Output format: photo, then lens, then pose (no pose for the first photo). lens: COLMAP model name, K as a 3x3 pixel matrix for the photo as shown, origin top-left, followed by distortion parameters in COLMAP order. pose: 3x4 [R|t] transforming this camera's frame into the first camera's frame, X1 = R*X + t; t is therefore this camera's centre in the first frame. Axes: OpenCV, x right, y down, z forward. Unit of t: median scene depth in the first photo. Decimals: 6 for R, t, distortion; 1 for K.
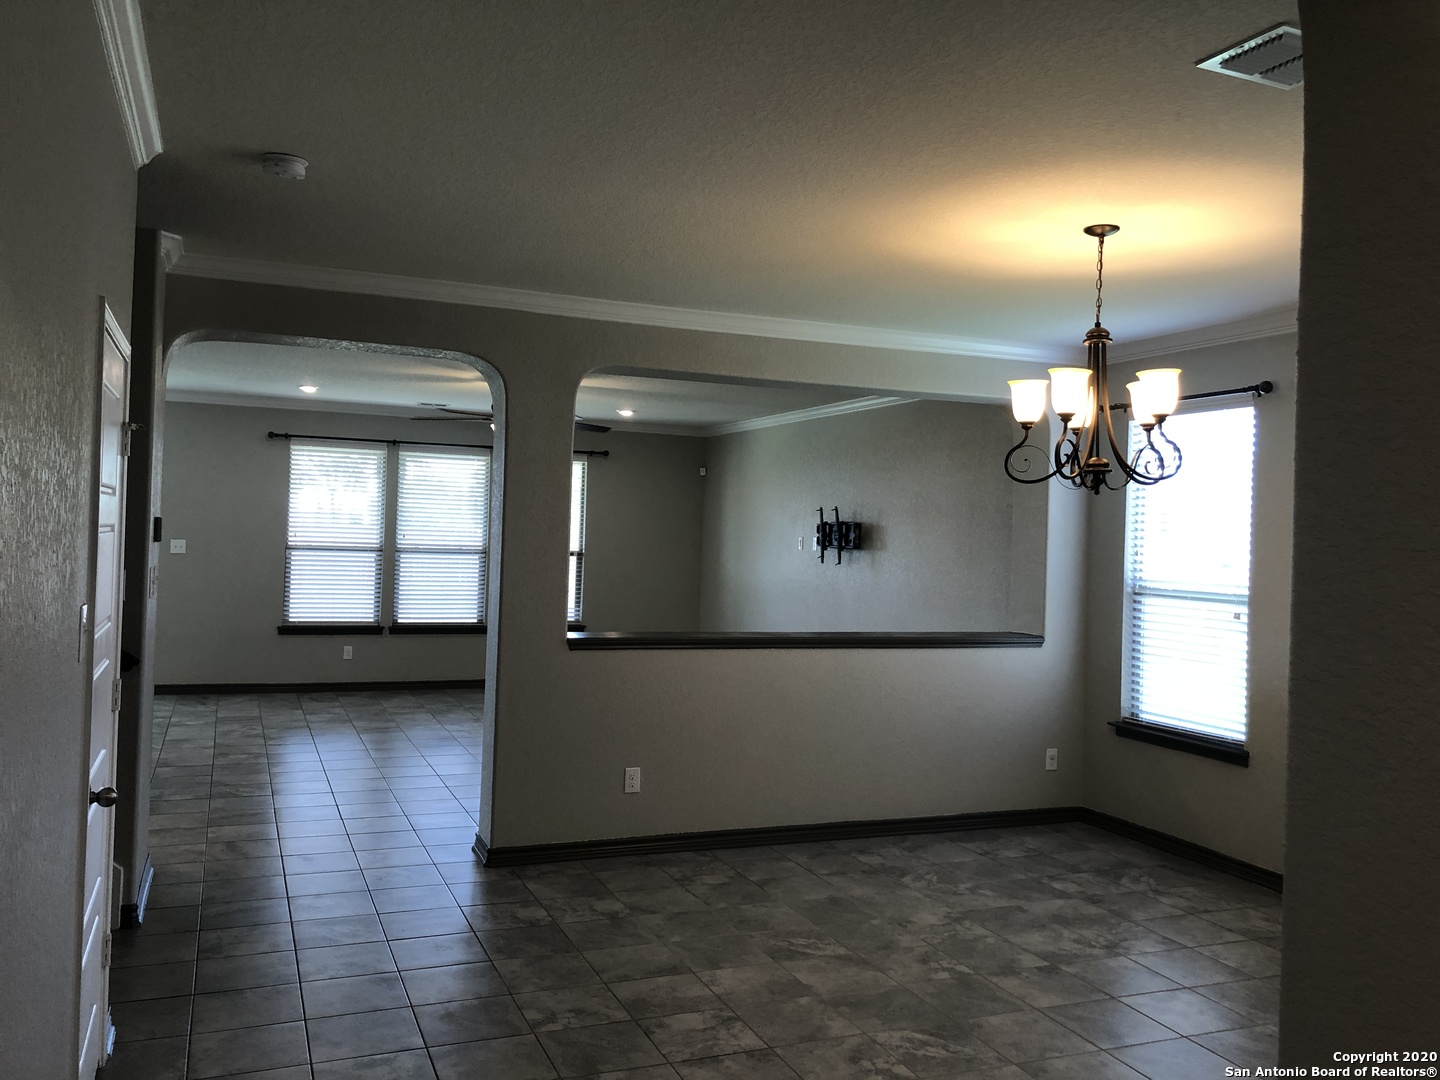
lens RADIAL K [[1149.1, 0, 720.0], [0, 1149.1, 540.0], [0, 0, 1]] dist [0.011918, 0.003297]
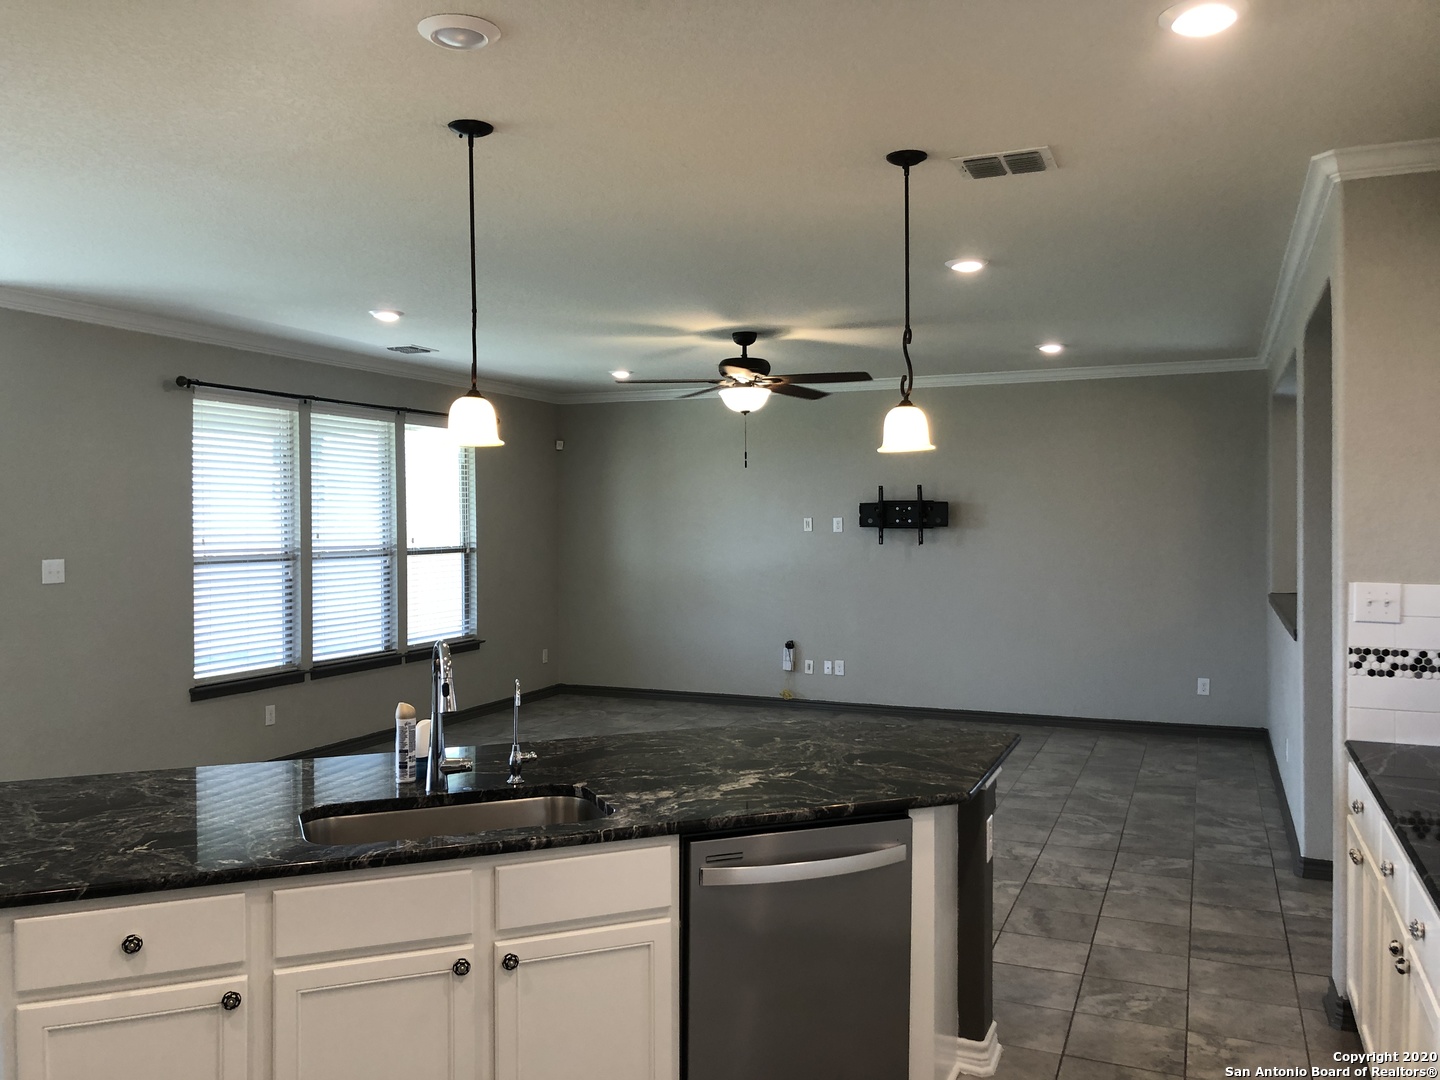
lens RADIAL K [[1149.1, 0, 720.0], [0, 1149.1, 540.0], [0, 0, 1]] dist [0.011918, 0.003297]
pose [[0.701443, -0.047608, 0.711133, -0.607845], [0.027398, 0.998830, 0.039843, -0.022109], [-0.712198, -0.008464, 0.701927, 0.352069]]
